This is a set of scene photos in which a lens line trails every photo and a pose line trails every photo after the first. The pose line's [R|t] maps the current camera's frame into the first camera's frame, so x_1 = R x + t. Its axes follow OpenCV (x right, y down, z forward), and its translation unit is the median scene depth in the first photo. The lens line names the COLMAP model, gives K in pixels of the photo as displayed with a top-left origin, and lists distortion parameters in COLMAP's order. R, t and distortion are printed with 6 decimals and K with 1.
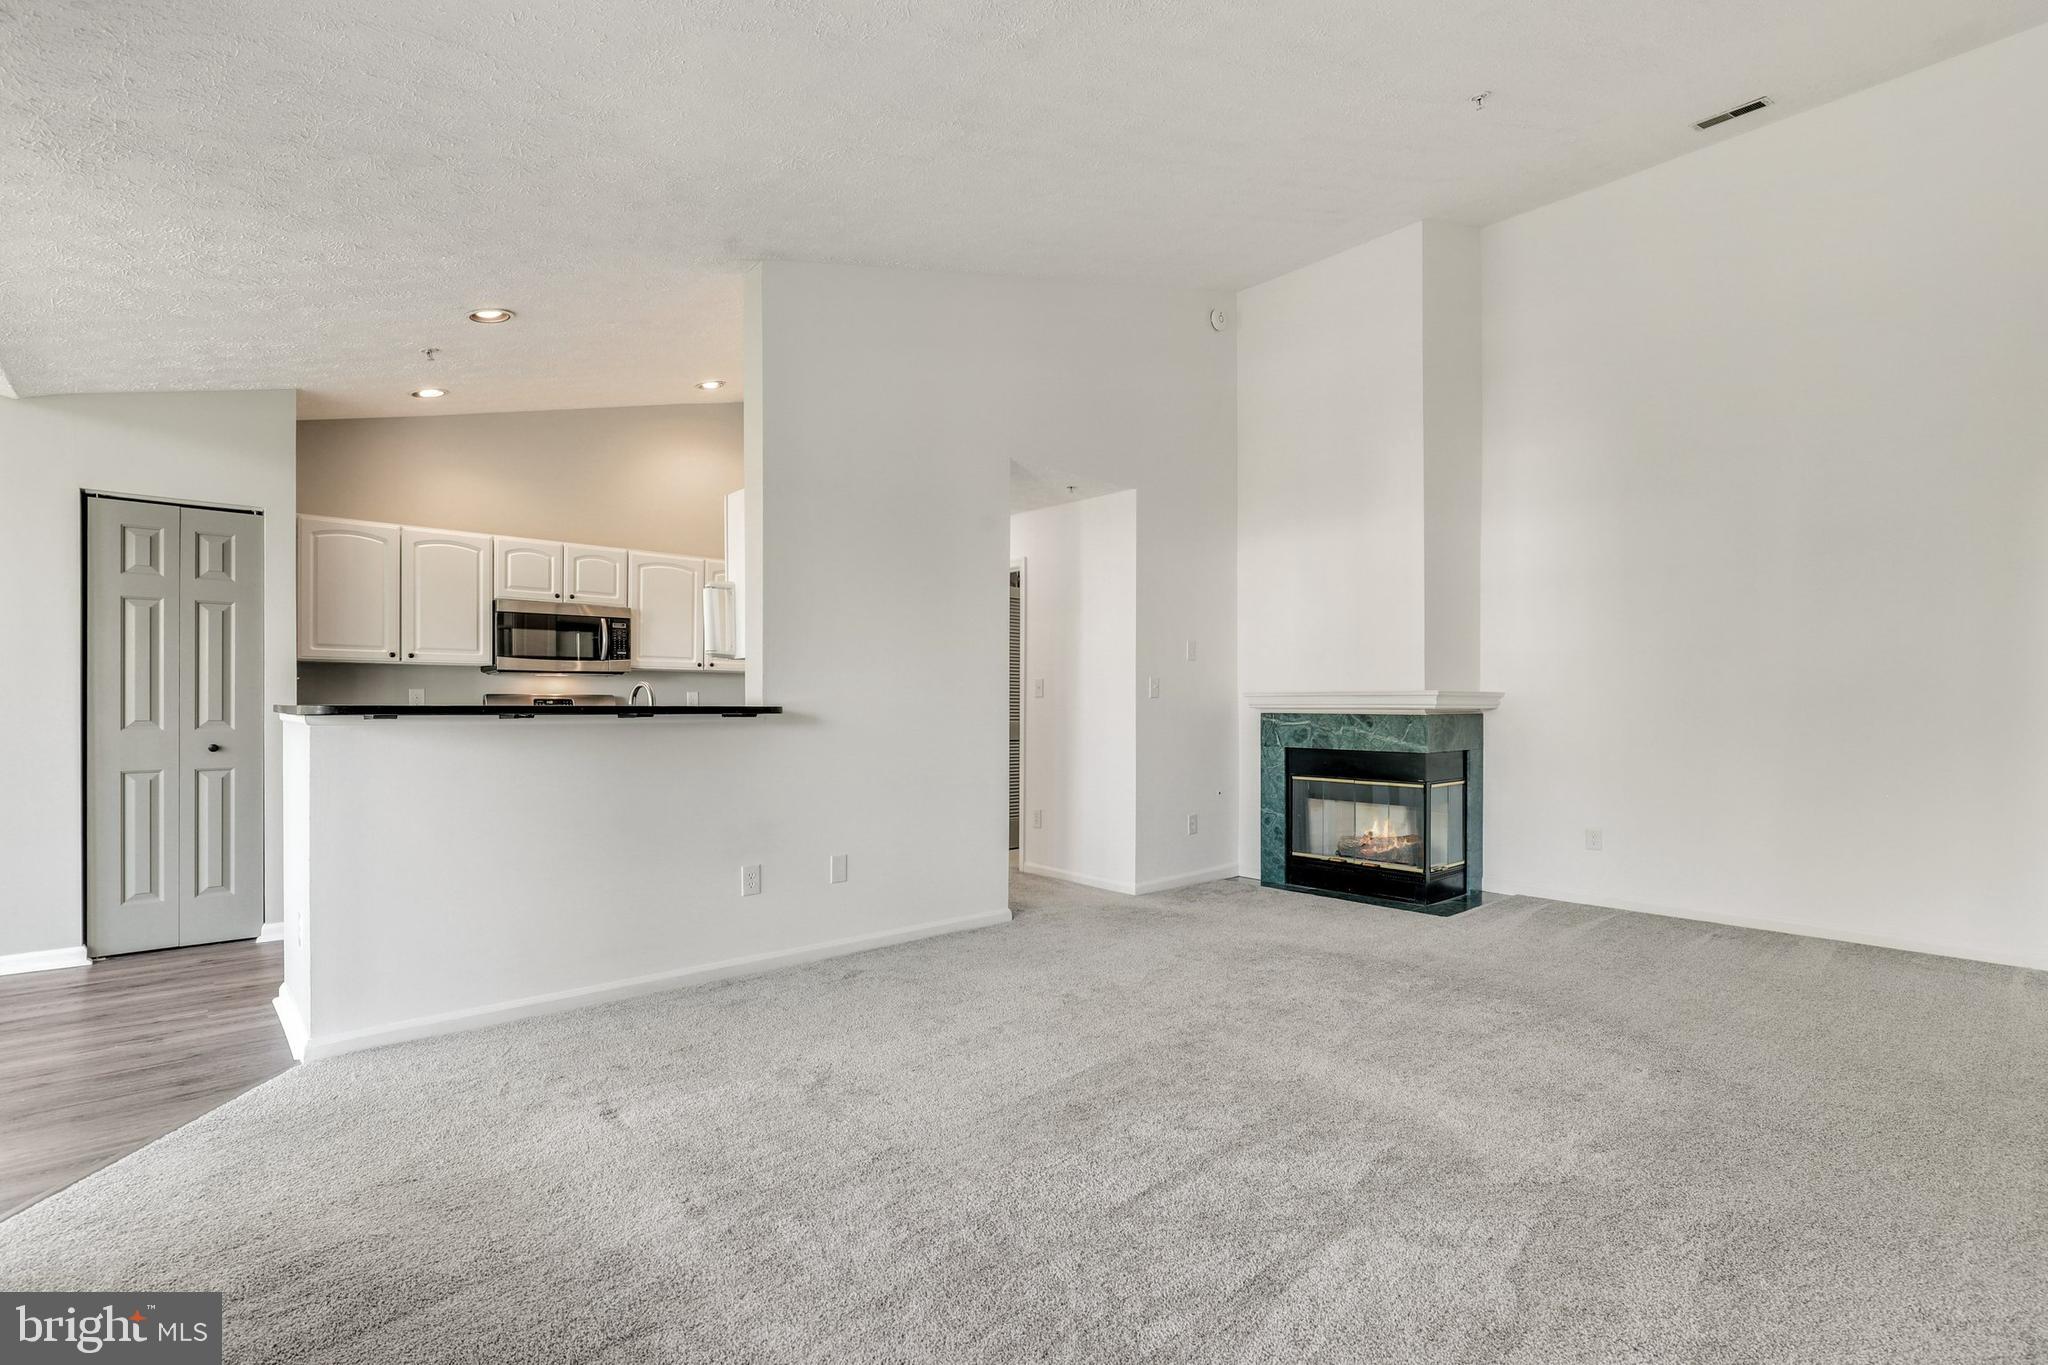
lens RADIAL K [[953.5, 0, 1013.7], [0, 953.5, 702.5], [0, 0, 1]] dist [0.001044, -0.000036]
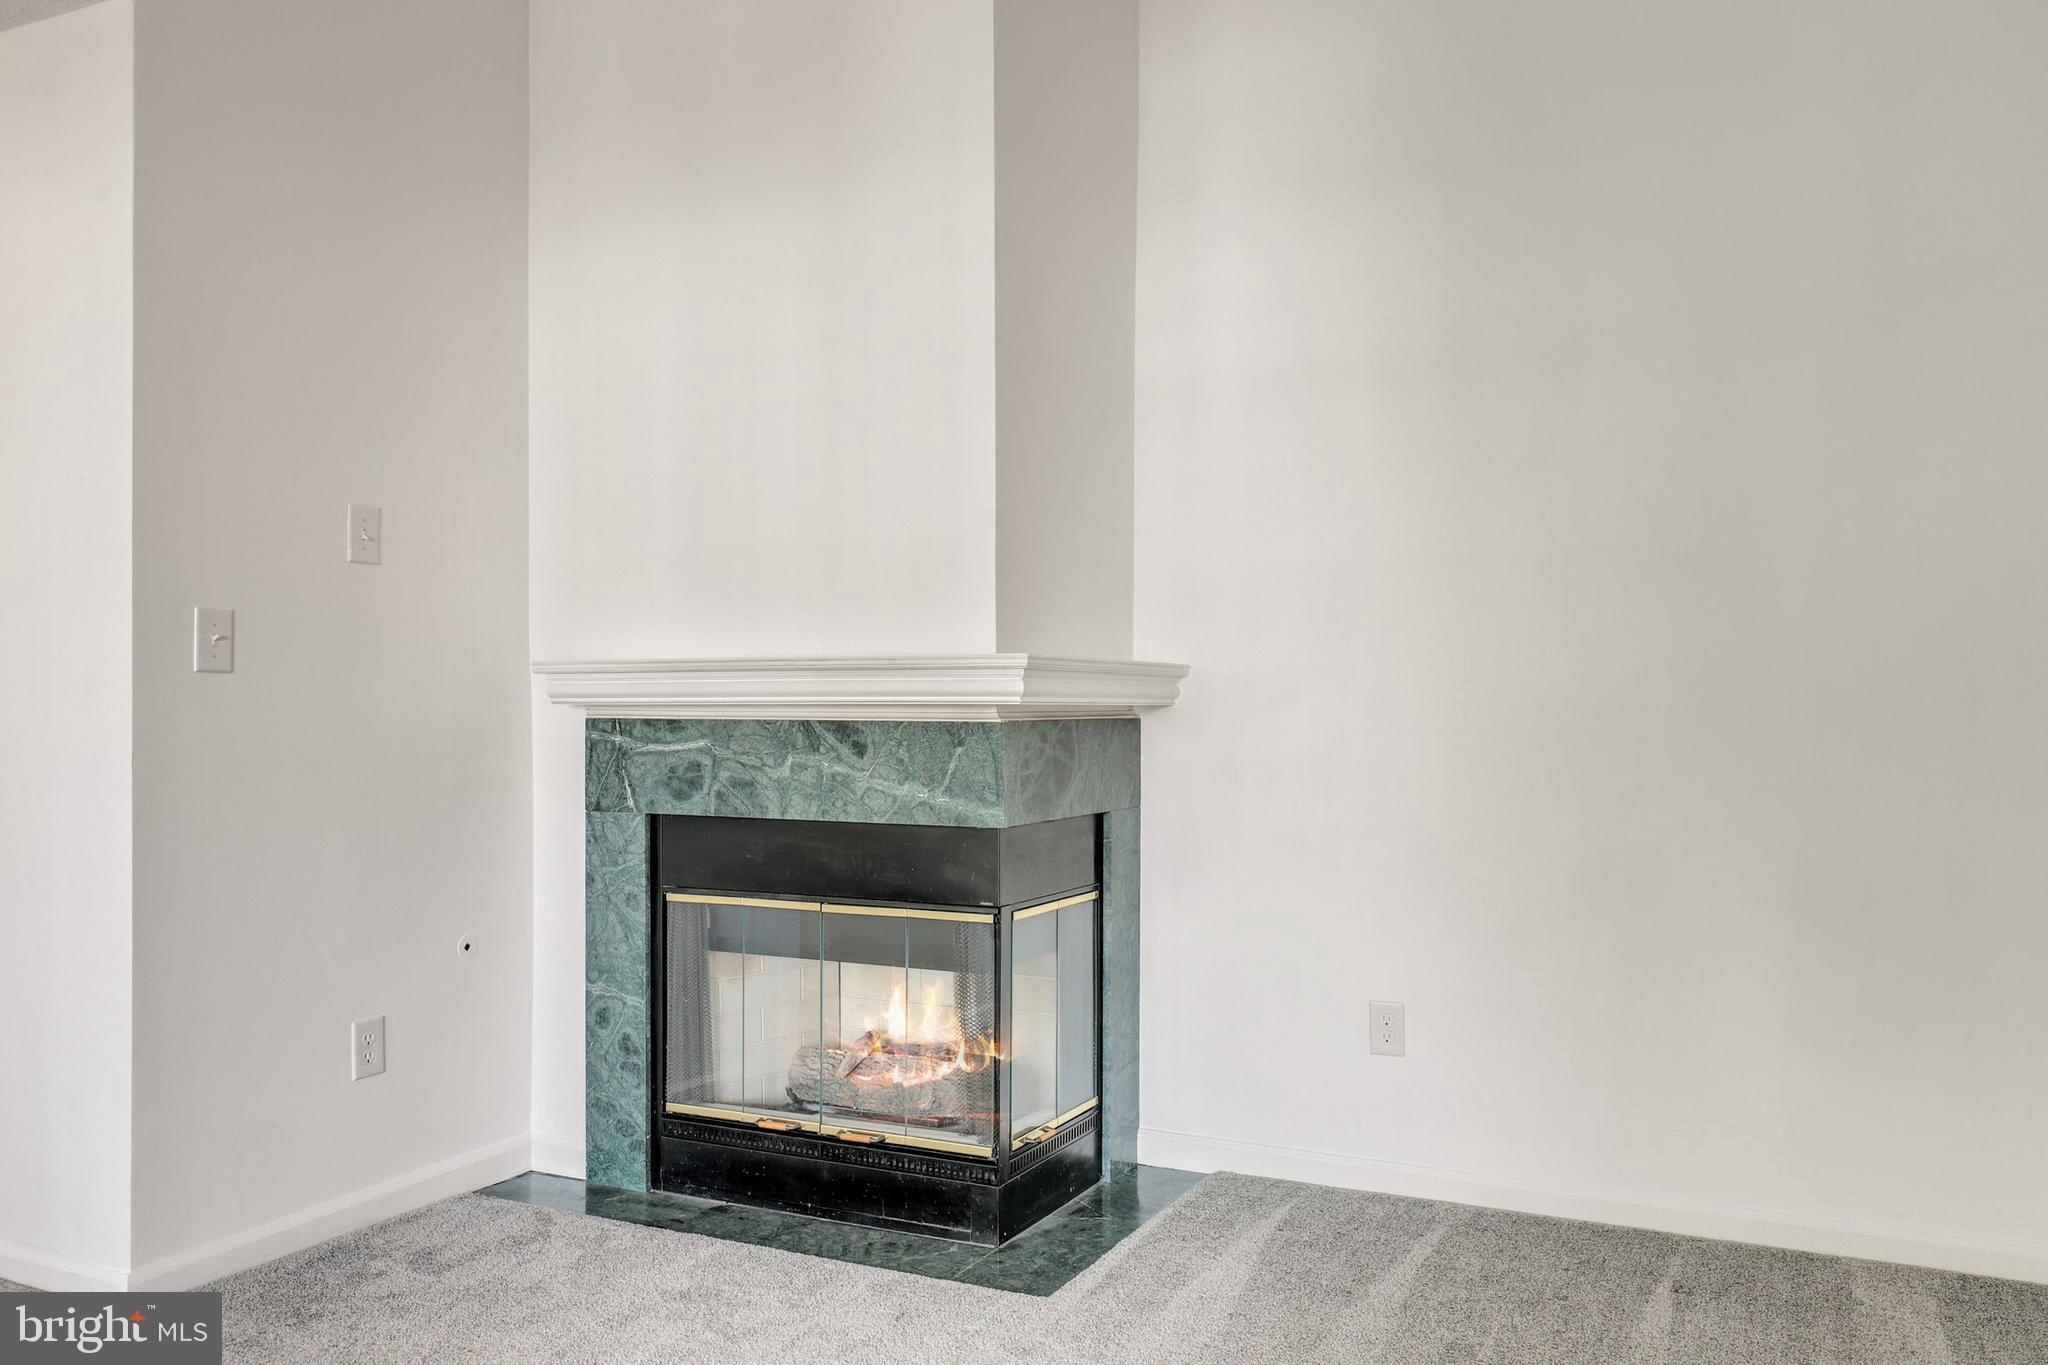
lens RADIAL K [[1627.8, 0, 1024.0], [0, 1627.8, 682.5], [0, 0, 1]] dist [-0.001180, -0.000540]
pose [[0.924753, 0.006244, 0.380516, 0.188395], [-0.001351, 0.999913, -0.013124, 0.005529], [-0.380565, 0.011623, 0.924681, 0.389512]]
